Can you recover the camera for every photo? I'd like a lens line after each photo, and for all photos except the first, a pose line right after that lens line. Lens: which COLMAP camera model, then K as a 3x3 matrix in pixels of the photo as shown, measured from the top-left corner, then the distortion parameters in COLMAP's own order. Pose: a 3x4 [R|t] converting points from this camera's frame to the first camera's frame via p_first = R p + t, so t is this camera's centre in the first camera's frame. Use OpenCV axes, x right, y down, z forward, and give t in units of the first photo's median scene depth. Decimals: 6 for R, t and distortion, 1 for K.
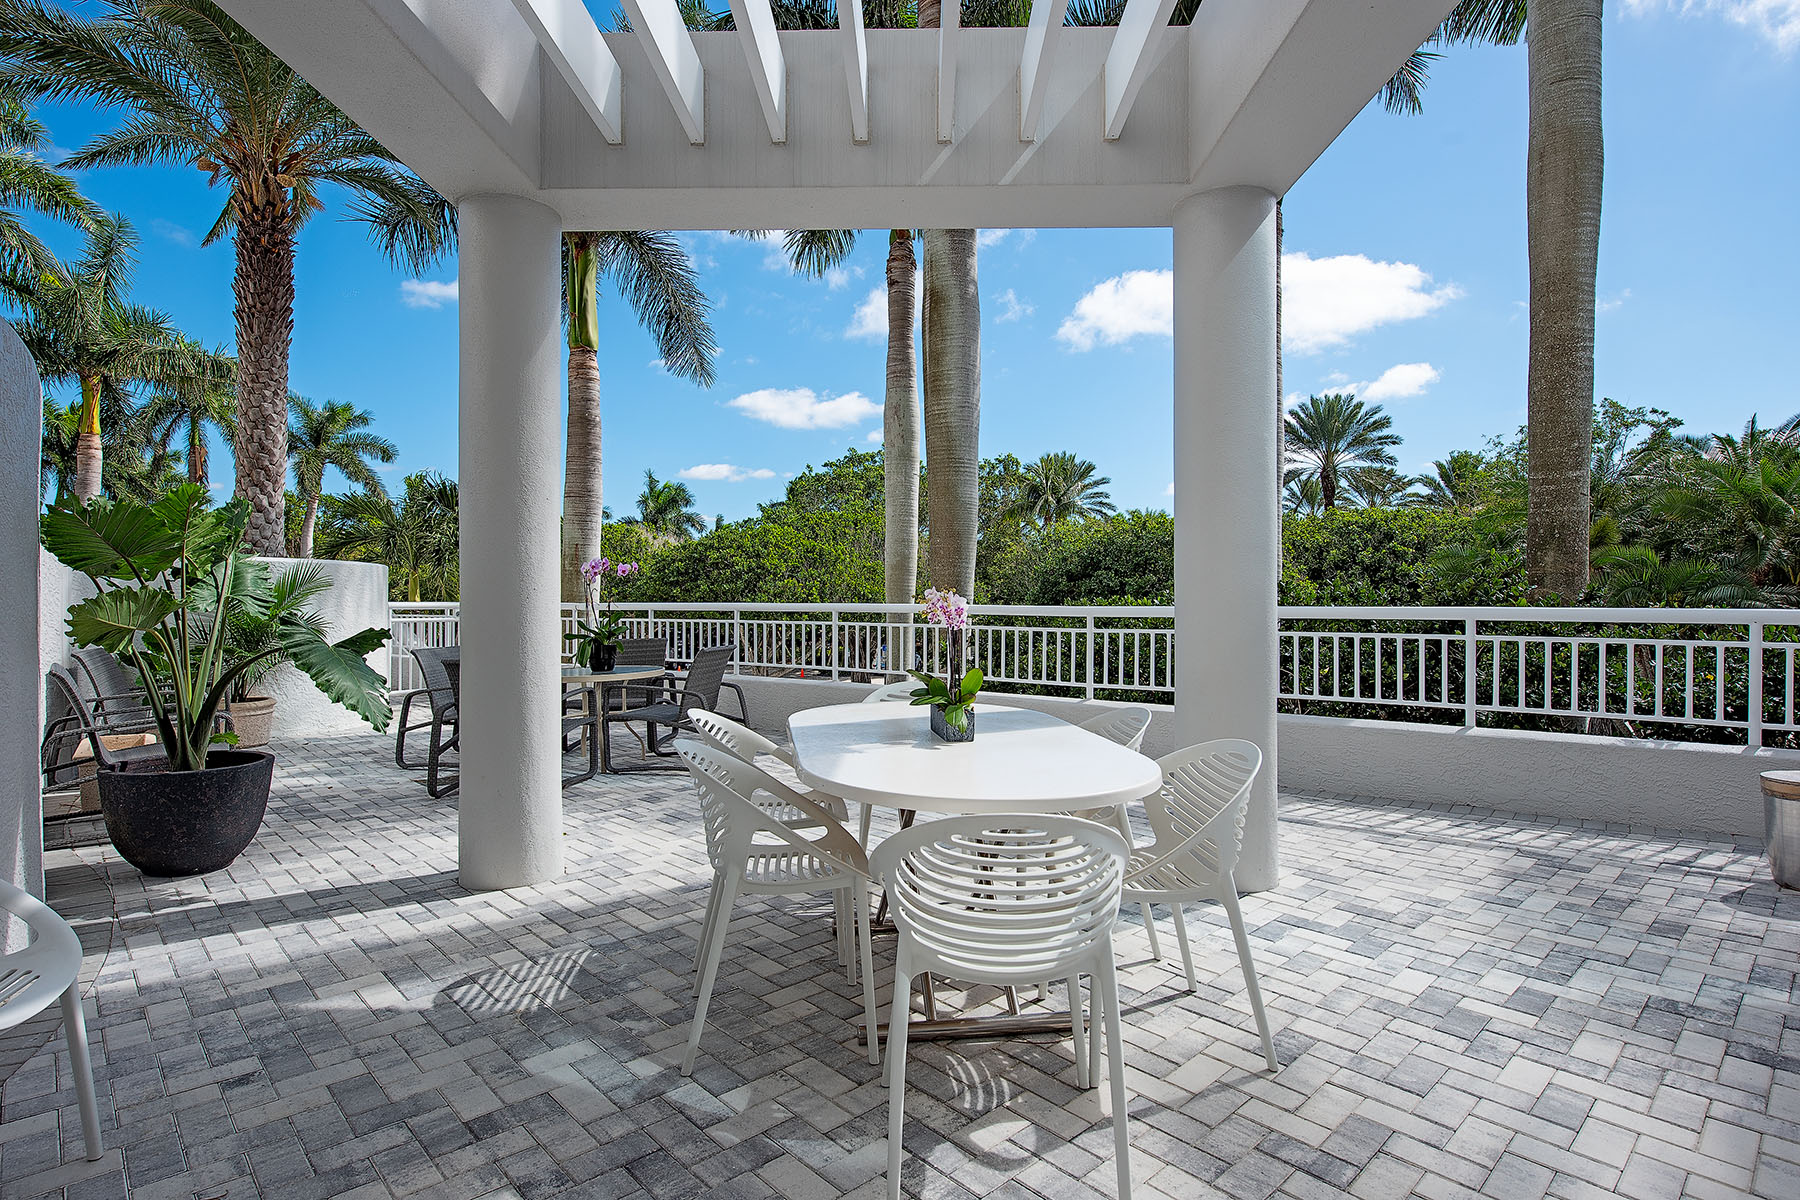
lens RADIAL K [[999.0, 0, 864.2], [0, 999.0, 594.0], [0, 0, 1]] dist [-0.011377, -0.002251]
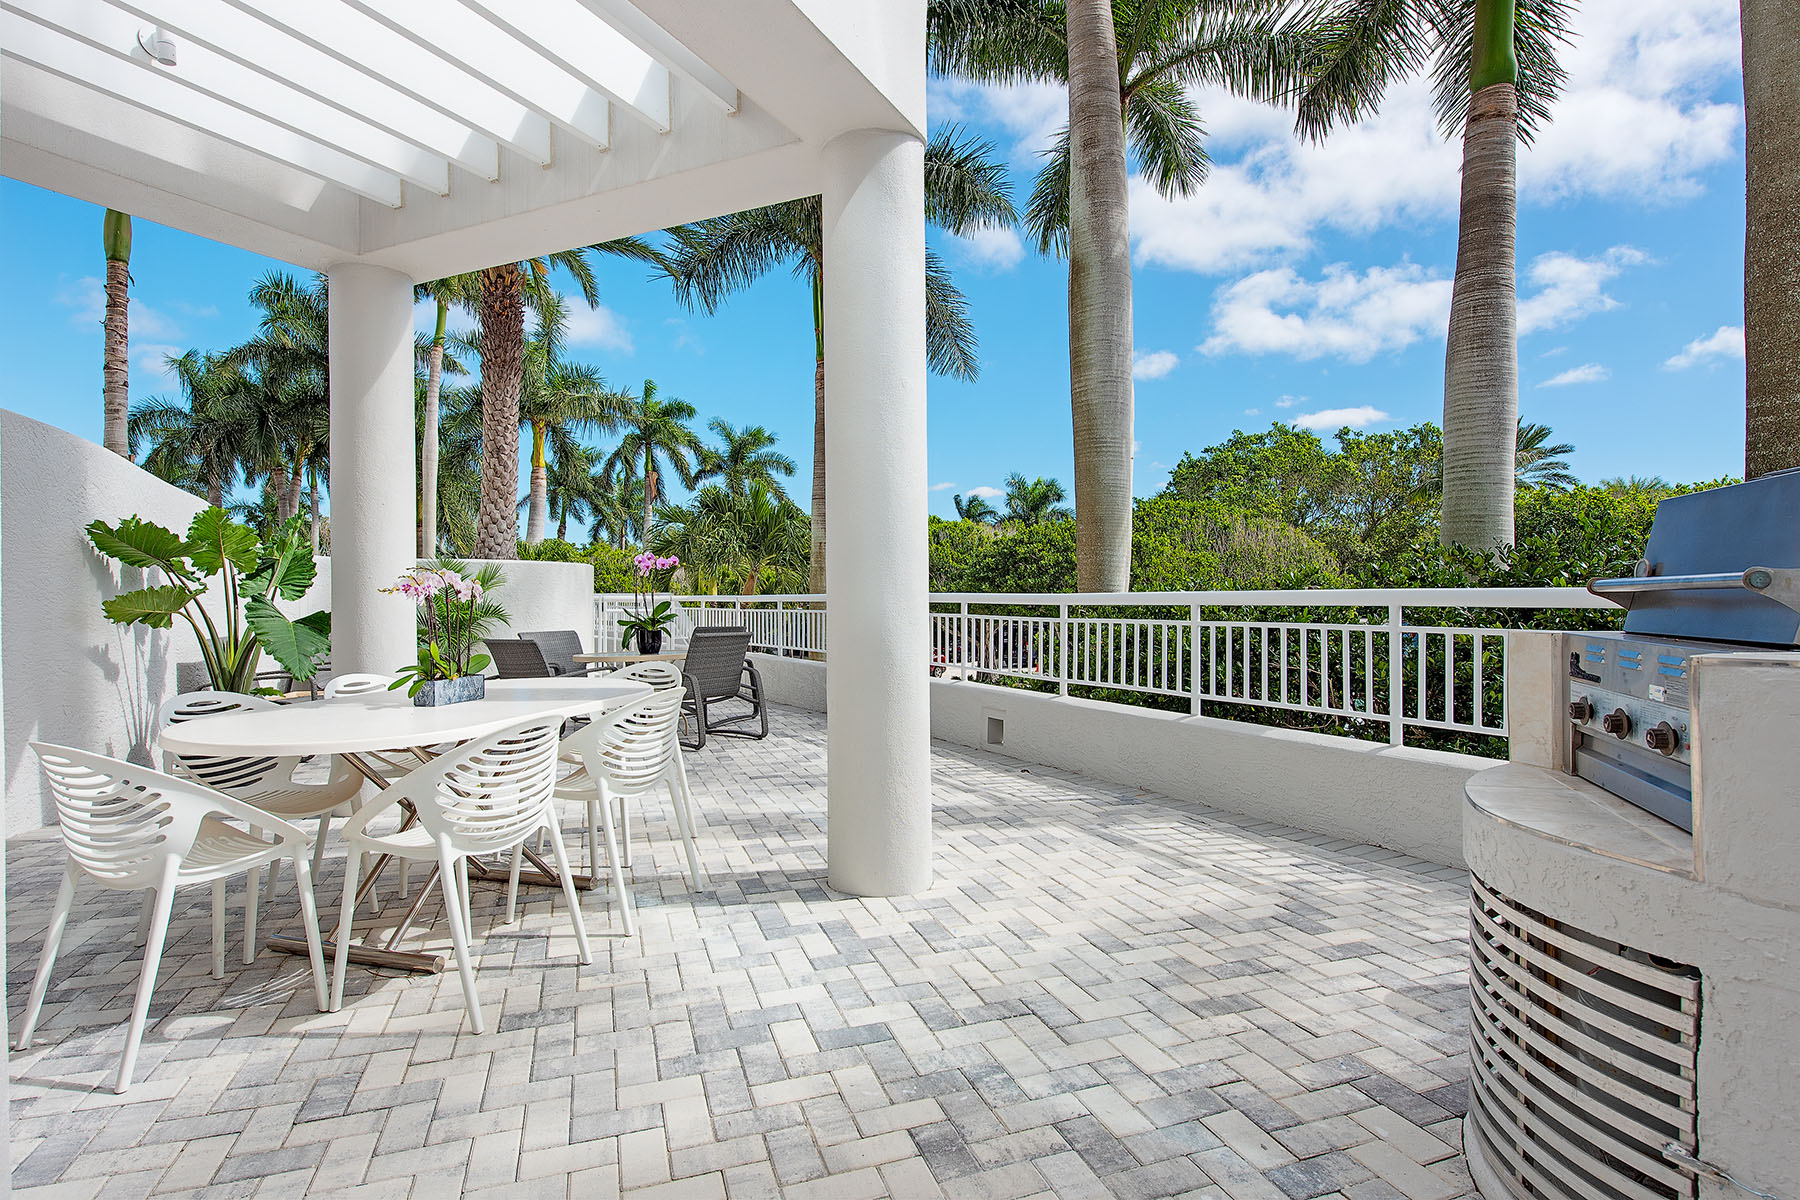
lens RADIAL K [[999.0, 0, 849.0], [0, 999.0, 601.8], [0, 0, 1]] dist [-0.011377, -0.002251]
pose [[0.892546, -0.002488, -0.450950, 0.303320], [0.006731, 0.999947, 0.007805, 0.007544], [0.450907, -0.010002, 0.892515, 0.065647]]
